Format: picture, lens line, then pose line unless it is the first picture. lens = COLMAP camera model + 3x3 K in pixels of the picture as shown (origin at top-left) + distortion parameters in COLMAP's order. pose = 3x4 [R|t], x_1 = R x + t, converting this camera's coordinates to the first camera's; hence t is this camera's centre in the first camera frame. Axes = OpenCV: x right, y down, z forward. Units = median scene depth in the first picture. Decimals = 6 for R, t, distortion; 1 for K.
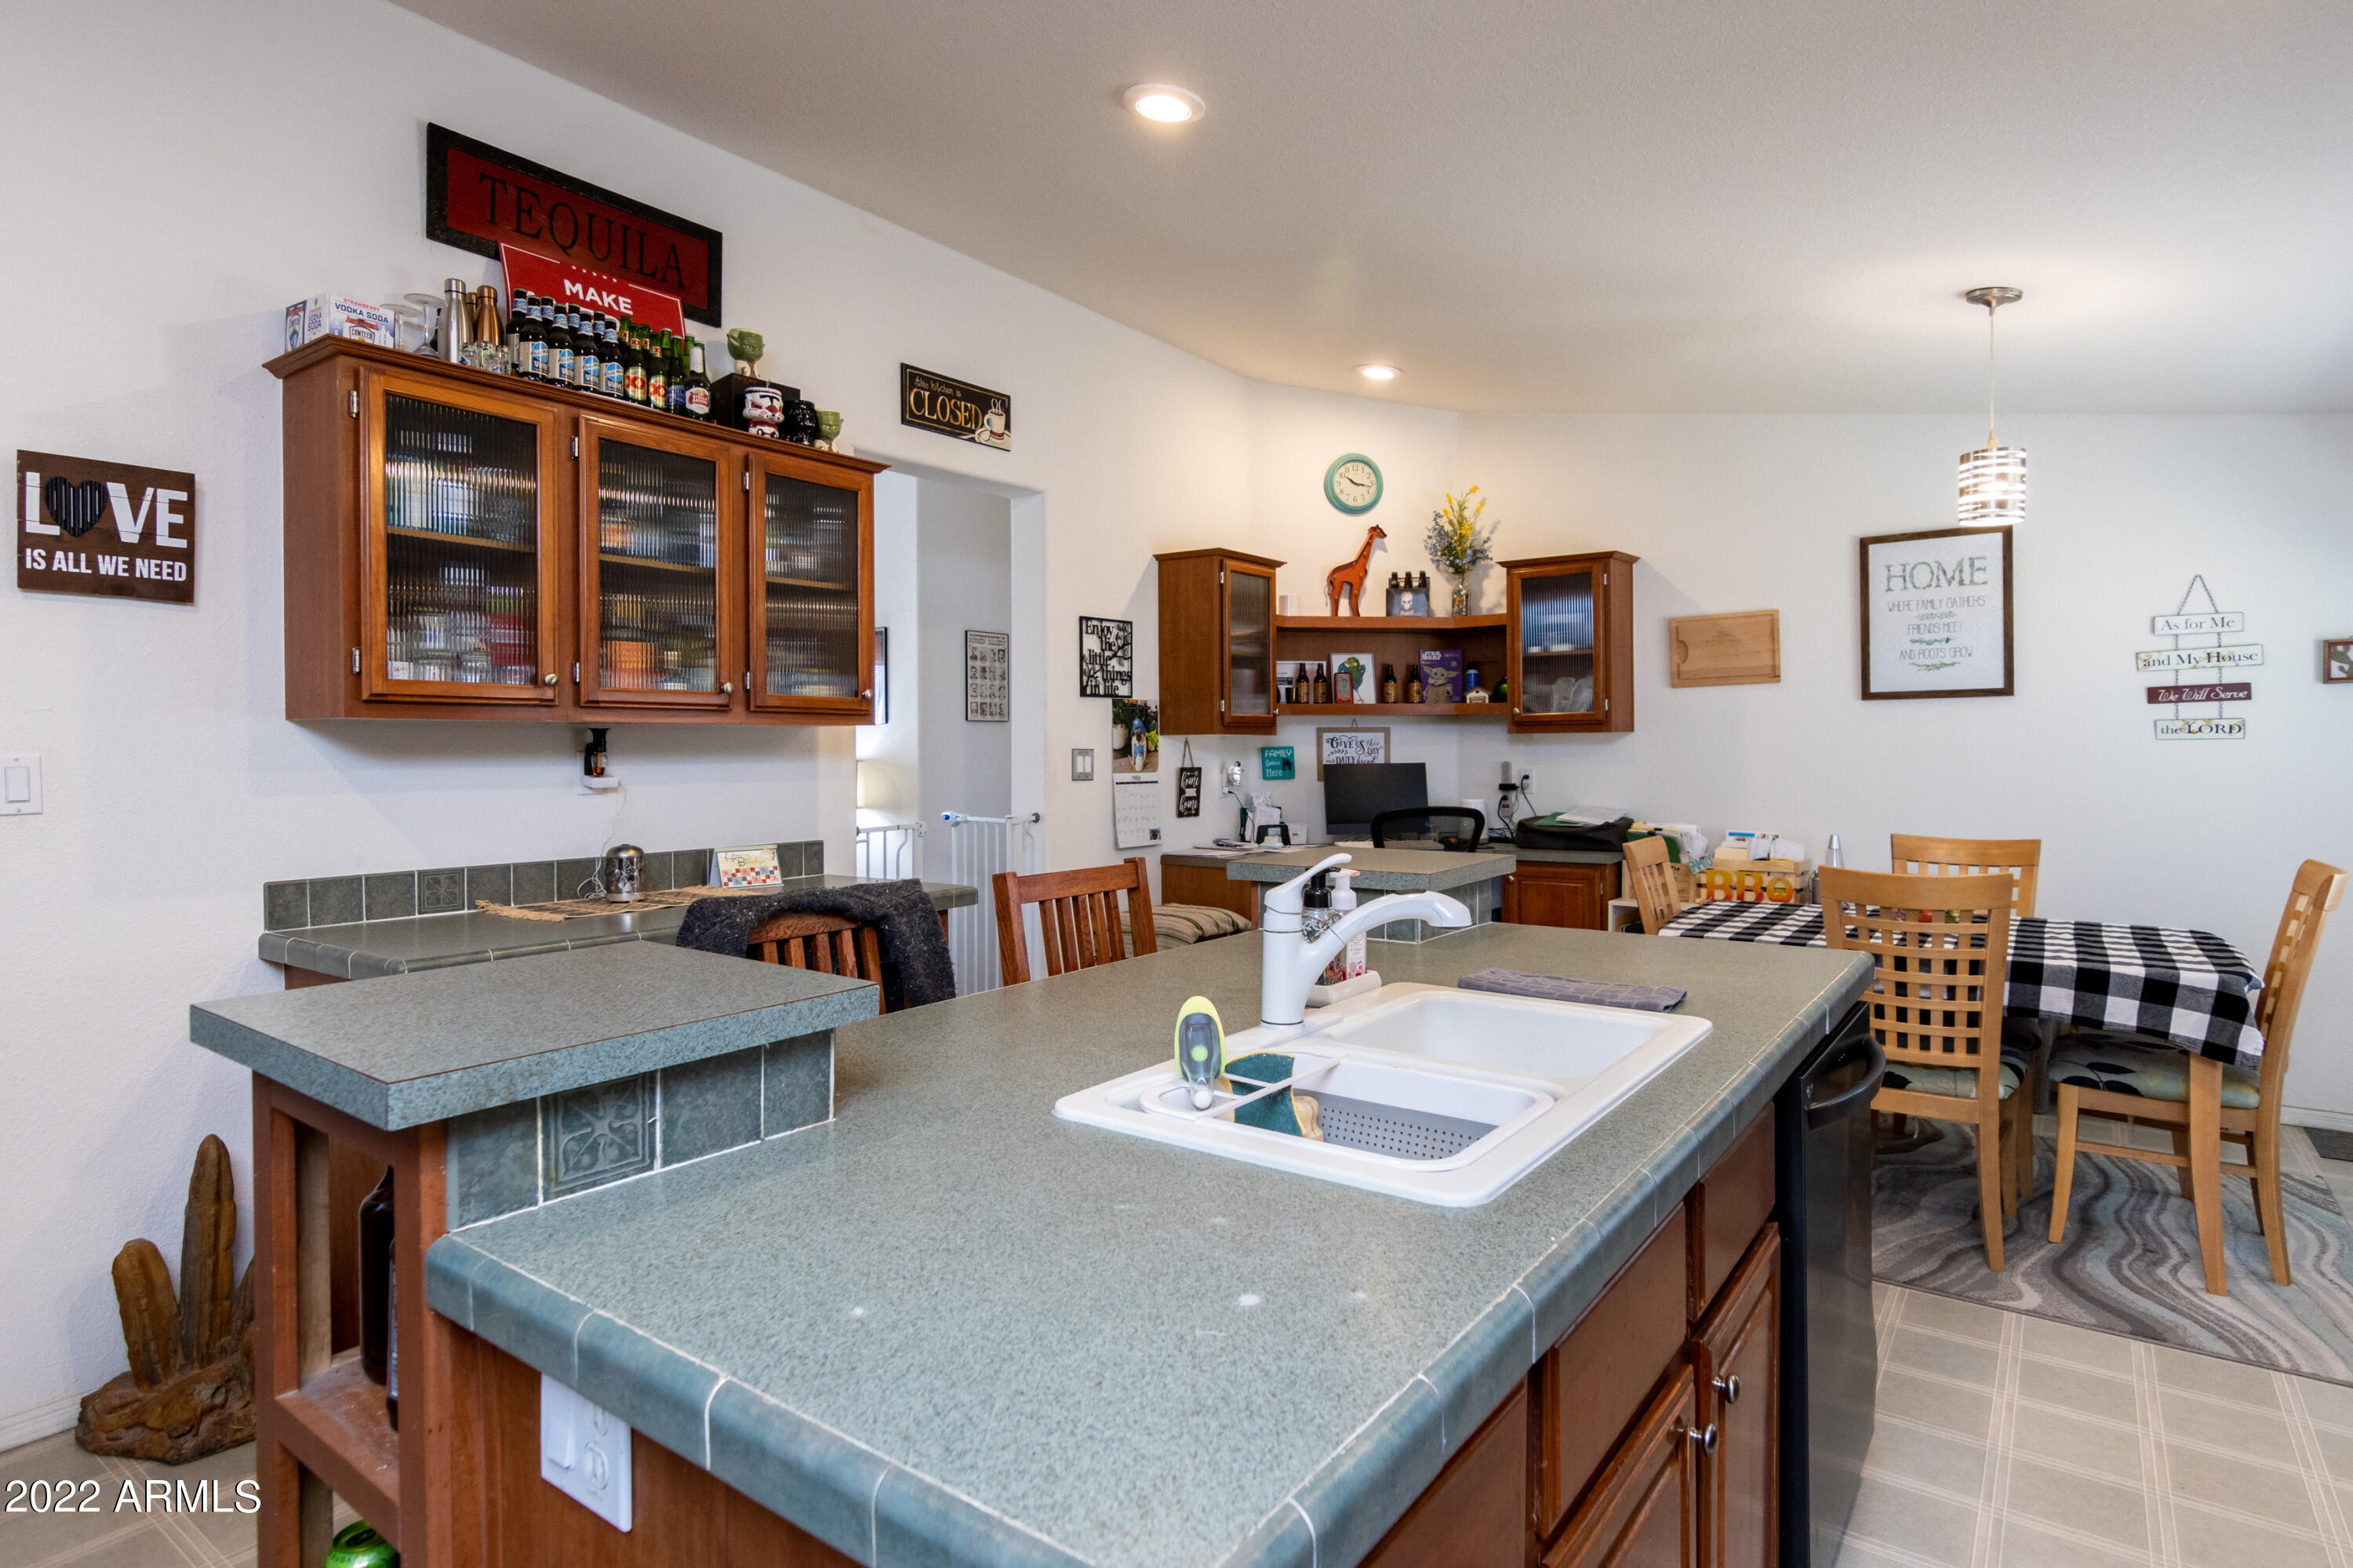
lens RADIAL K [[1224.2, 0, 1189.2], [0, 1224.2, 760.5], [0, 0, 1]] dist [-0.002408, 0.000918]
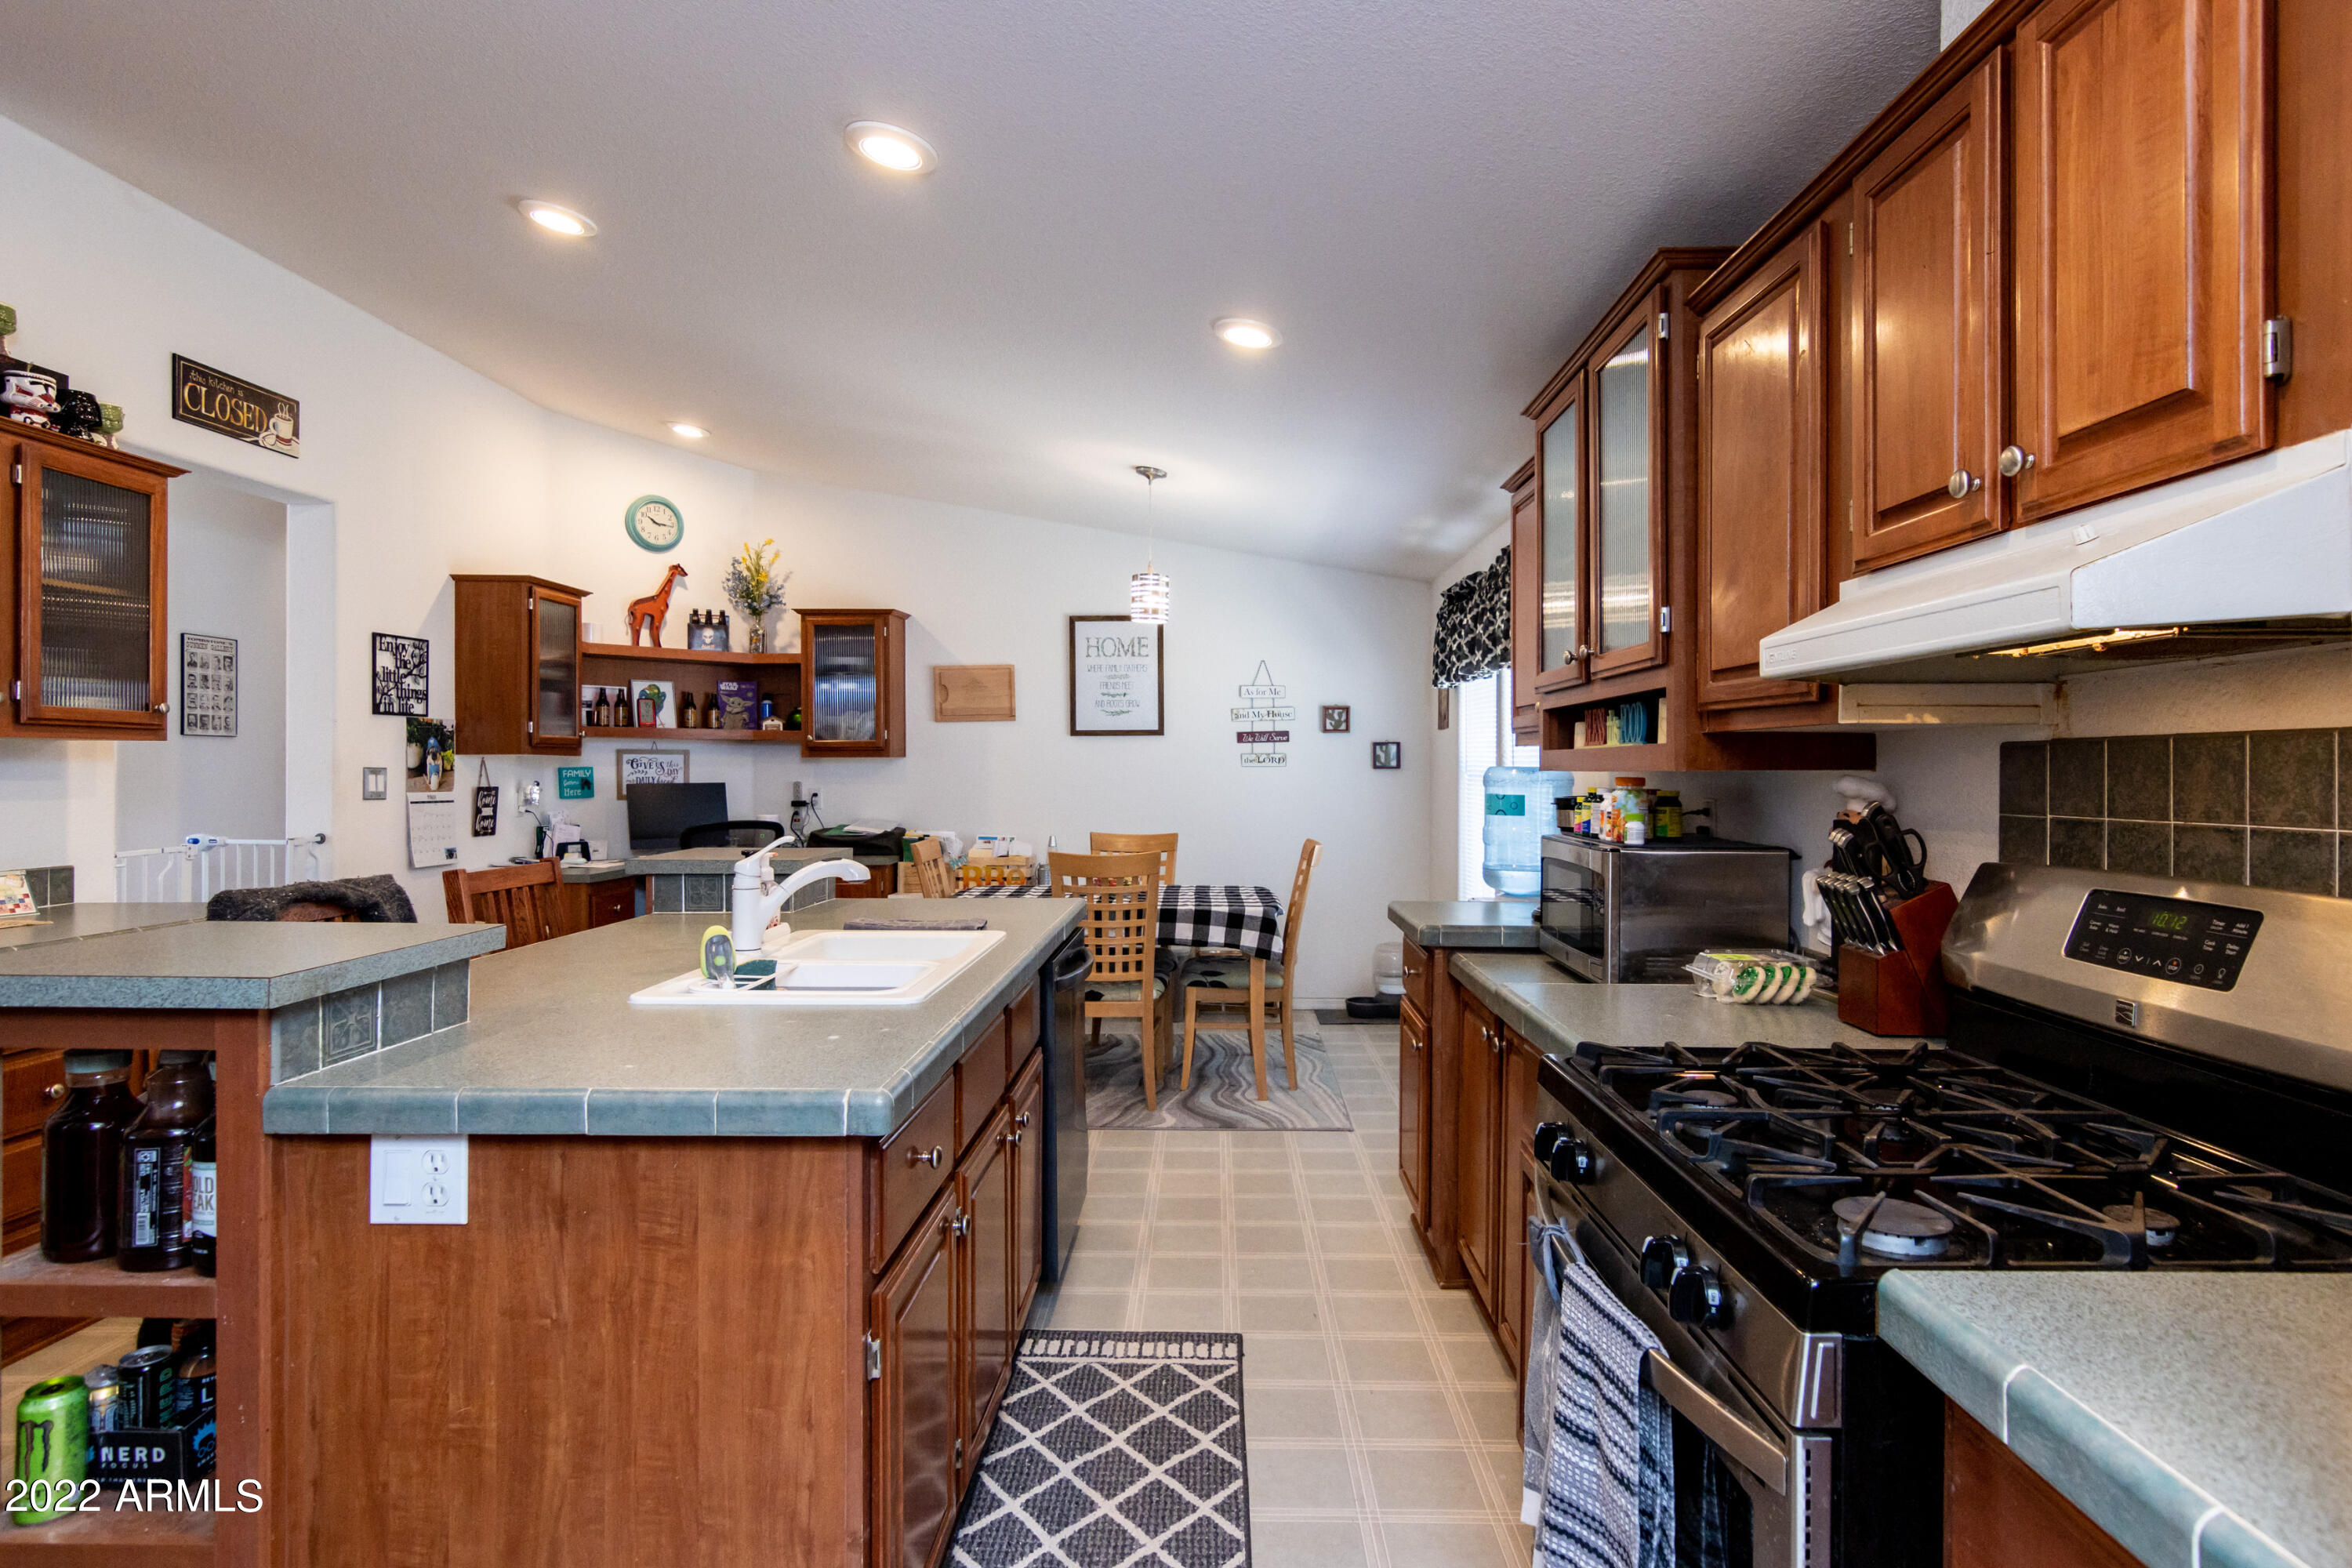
lens RADIAL K [[1223.7, 0, 1179.3], [0, 1223.7, 778.0], [0, 0, 1]] dist [-0.002408, 0.000918]
pose [[0.825183, 0.002854, 0.564858, -0.126671], [-0.000197, 0.999989, -0.004764, 0.004065], [-0.564865, 0.003820, 0.825174, -0.202489]]
